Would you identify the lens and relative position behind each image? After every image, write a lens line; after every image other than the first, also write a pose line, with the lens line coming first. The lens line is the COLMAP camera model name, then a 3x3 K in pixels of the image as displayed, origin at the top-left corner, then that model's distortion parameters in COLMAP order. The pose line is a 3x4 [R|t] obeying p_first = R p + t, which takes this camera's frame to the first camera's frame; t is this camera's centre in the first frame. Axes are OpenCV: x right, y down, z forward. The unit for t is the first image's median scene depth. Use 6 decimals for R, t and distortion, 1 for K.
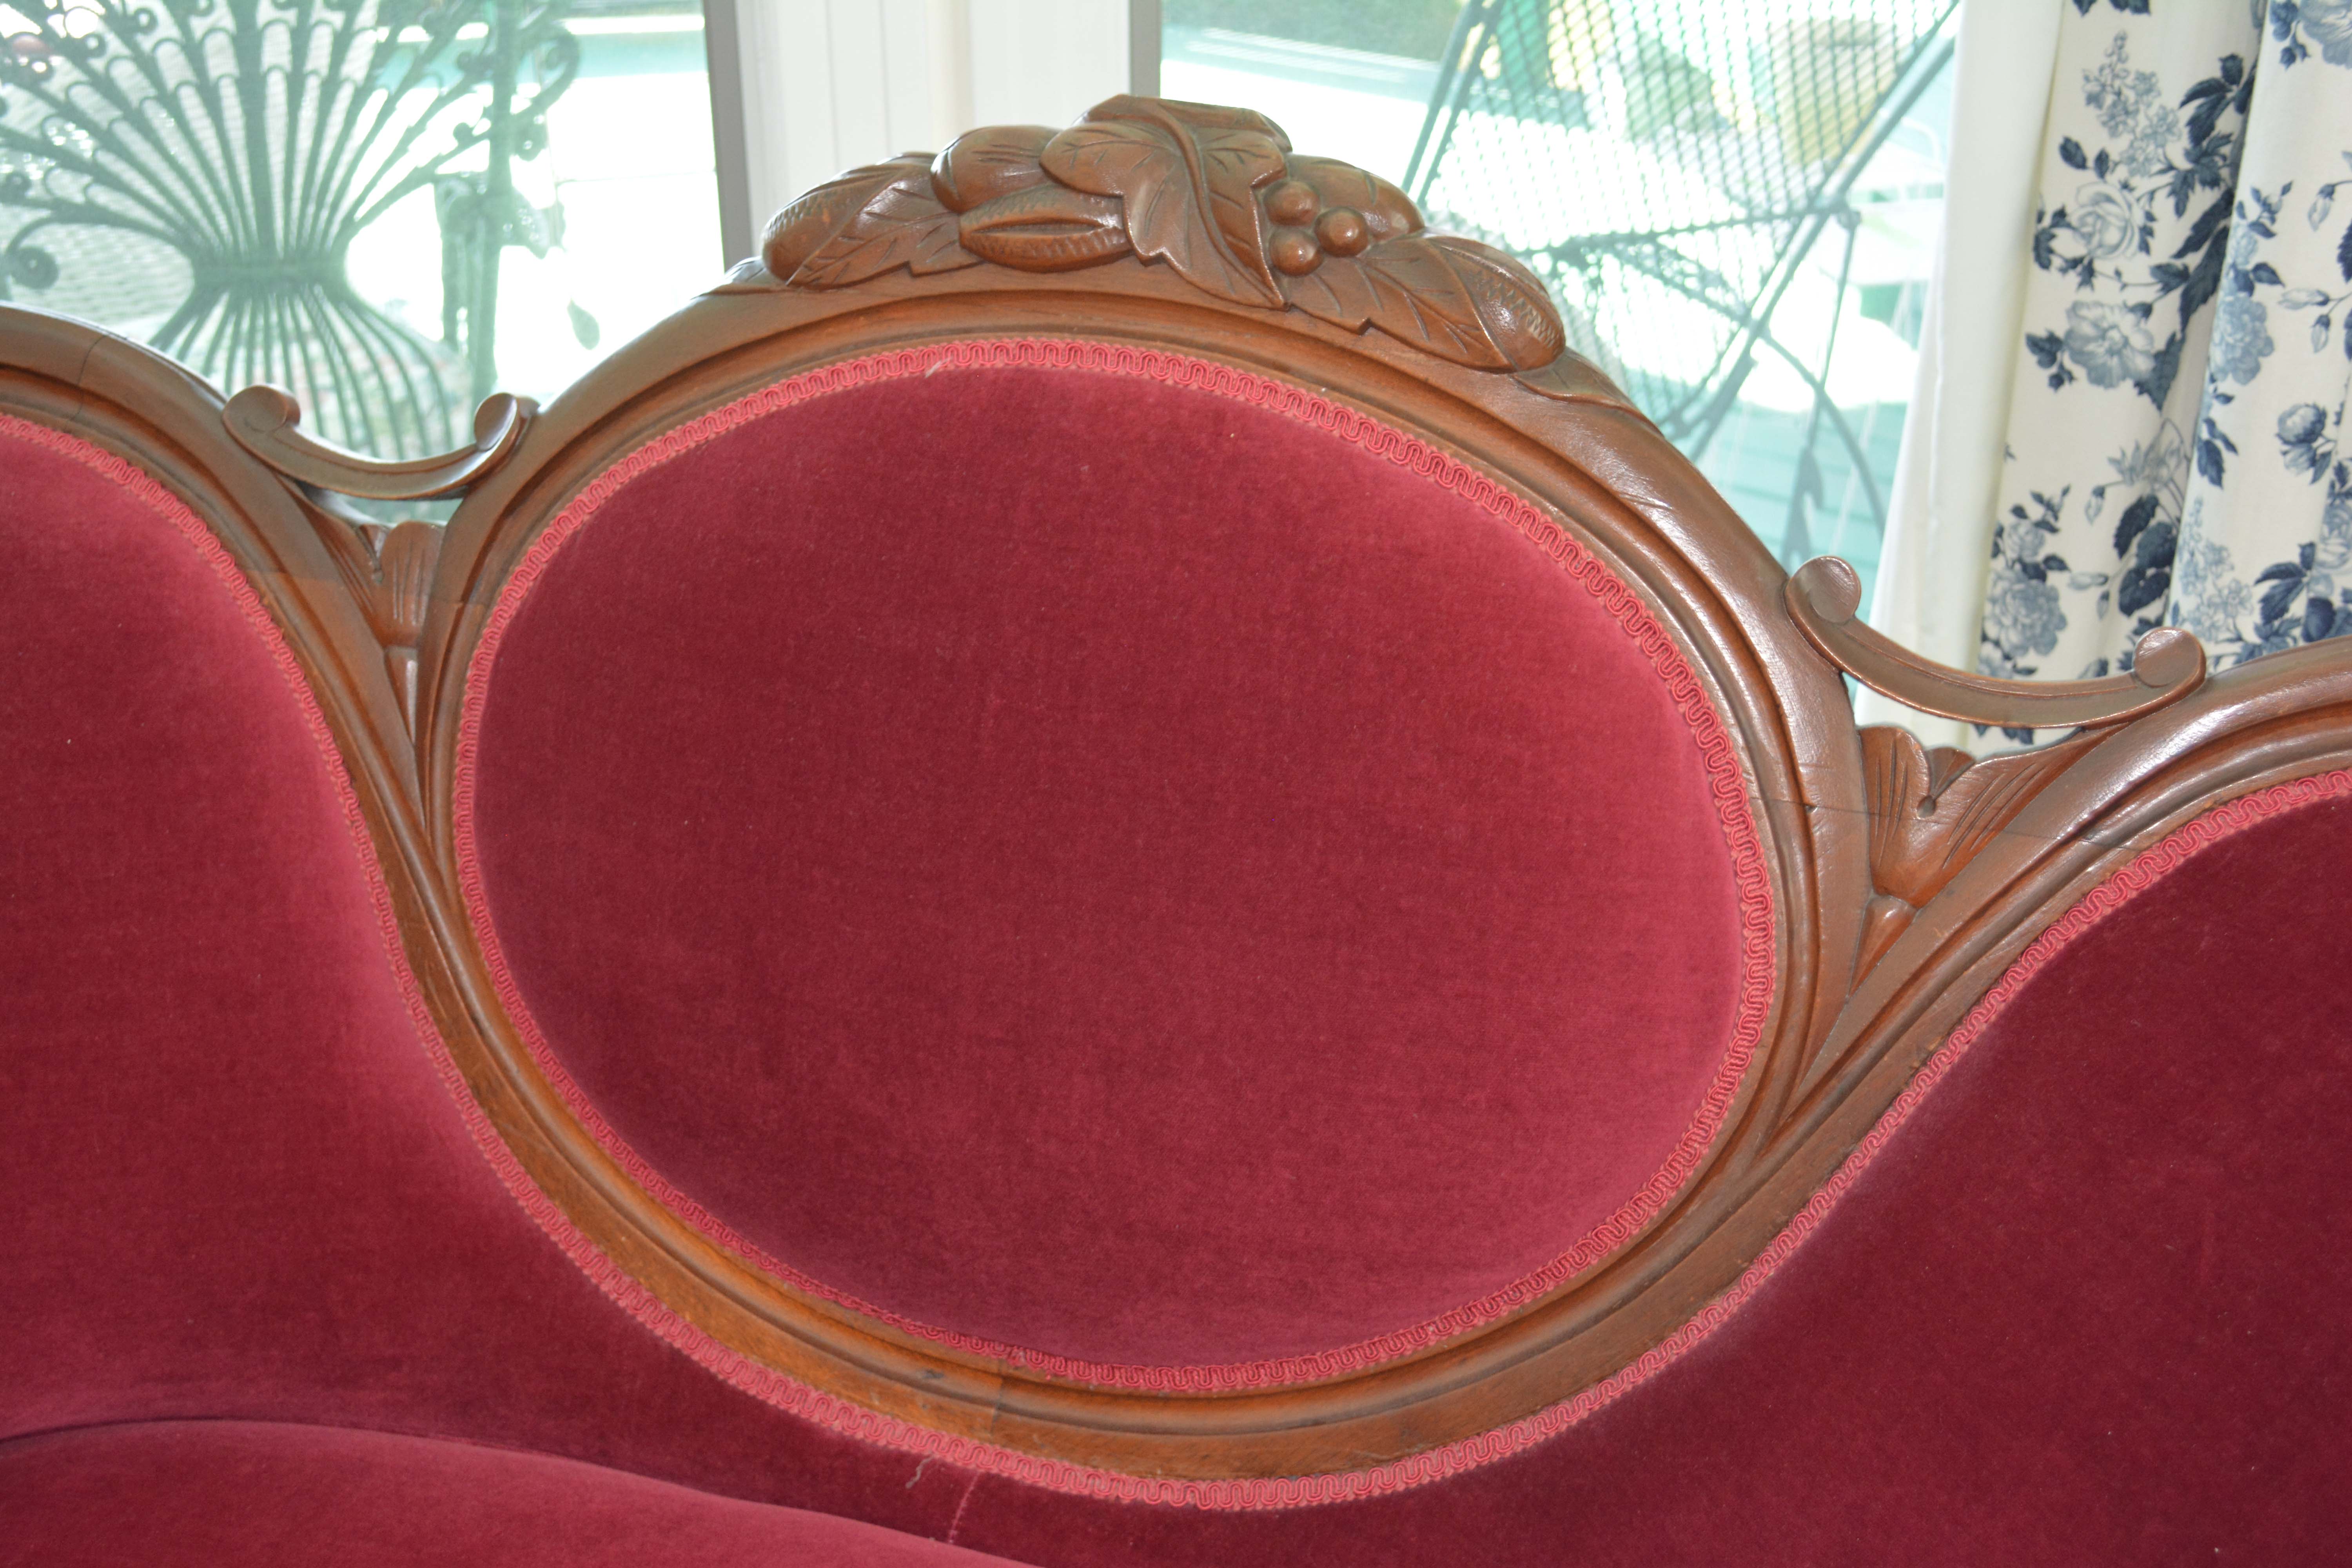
lens RADIAL K [[2608.8, 0, 1172.0], [0, 2608.8, 806.7], [0, 0, 1]] dist [-0.051439, 0.000000]
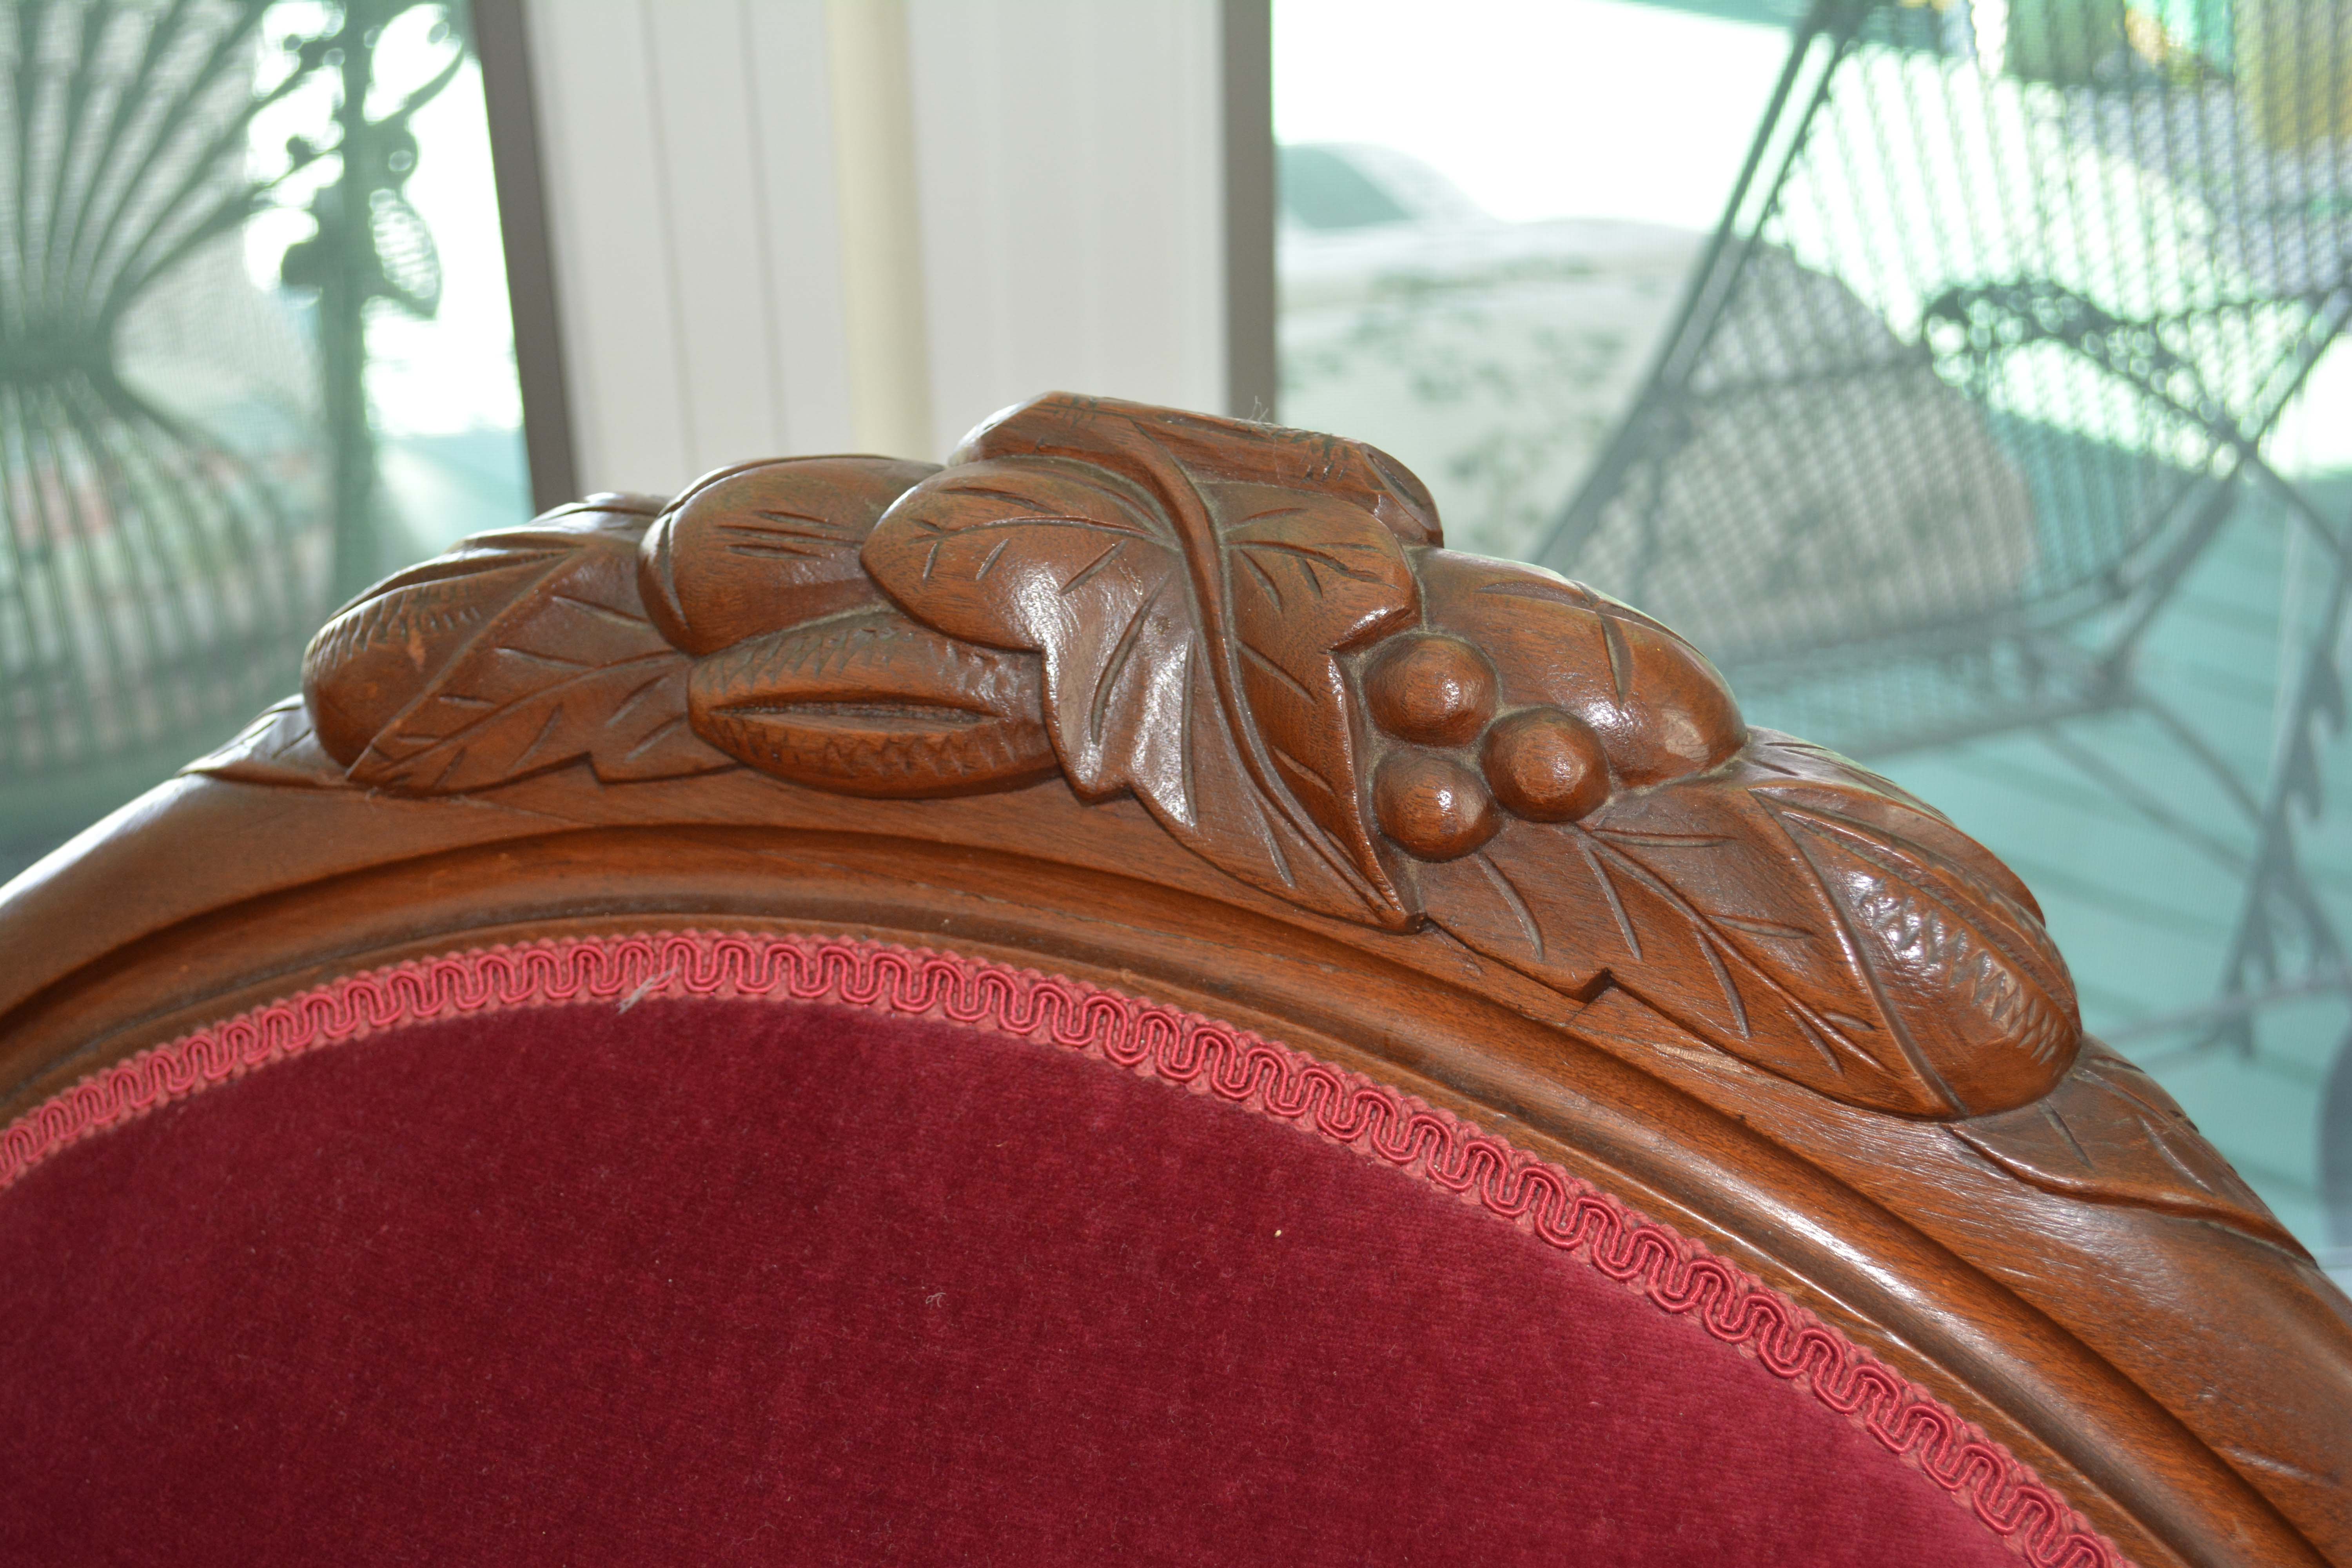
lens RADIAL K [[3010.9, 0, 1176.7], [0, 3010.9, 789.8], [0, 0, 1]] dist [-0.019708, 0.000000]
pose [[0.996621, 0.019679, -0.079750, 0.045143], [-0.019325, 0.999800, 0.005201, -0.221068], [0.079836, -0.003642, 0.996801, 0.517510]]
